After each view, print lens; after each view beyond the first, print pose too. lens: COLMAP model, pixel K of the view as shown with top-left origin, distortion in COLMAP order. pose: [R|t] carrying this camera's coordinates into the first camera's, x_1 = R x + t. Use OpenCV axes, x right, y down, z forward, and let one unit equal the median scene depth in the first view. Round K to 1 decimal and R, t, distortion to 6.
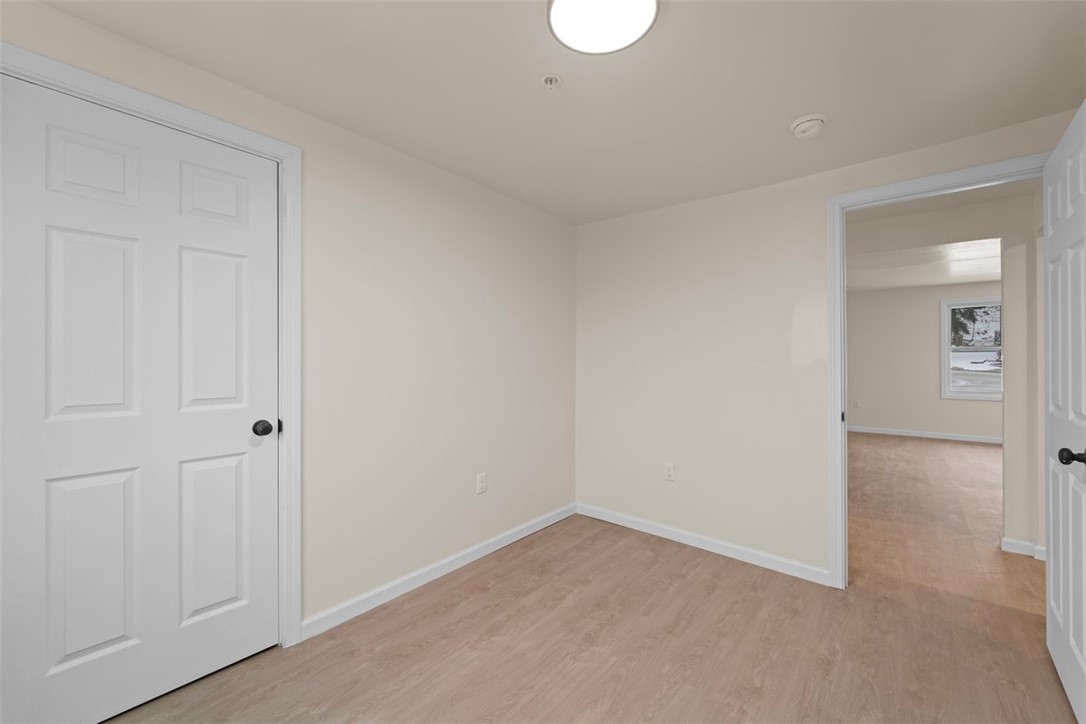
lens RADIAL K [[432.9, 0, 541.2], [0, 432.9, 363.6], [0, 0, 1]] dist [0.001639, -0.001534]
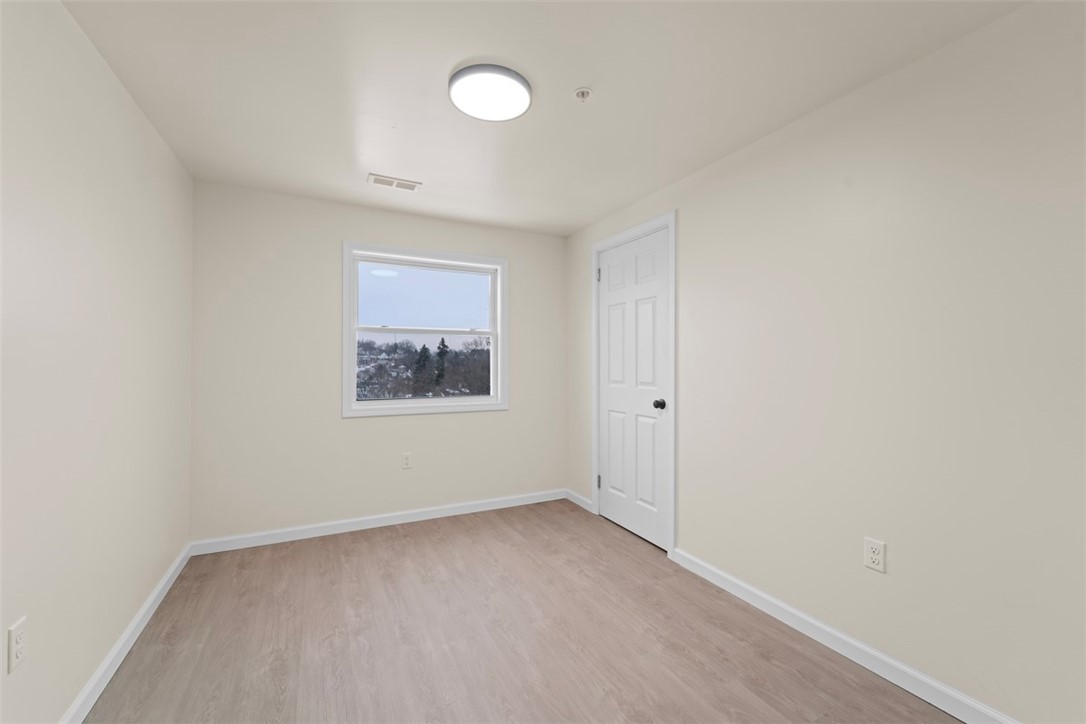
lens RADIAL K [[432.9, 0, 541.4], [0, 432.9, 366.0], [0, 0, 1]] dist [0.001639, -0.001534]
pose [[-0.393153, 0.000721, -0.919473, 0.867165], [-0.007870, 0.999960, 0.004149, 0.008511], [0.919439, 0.008867, -0.393132, 1.109437]]
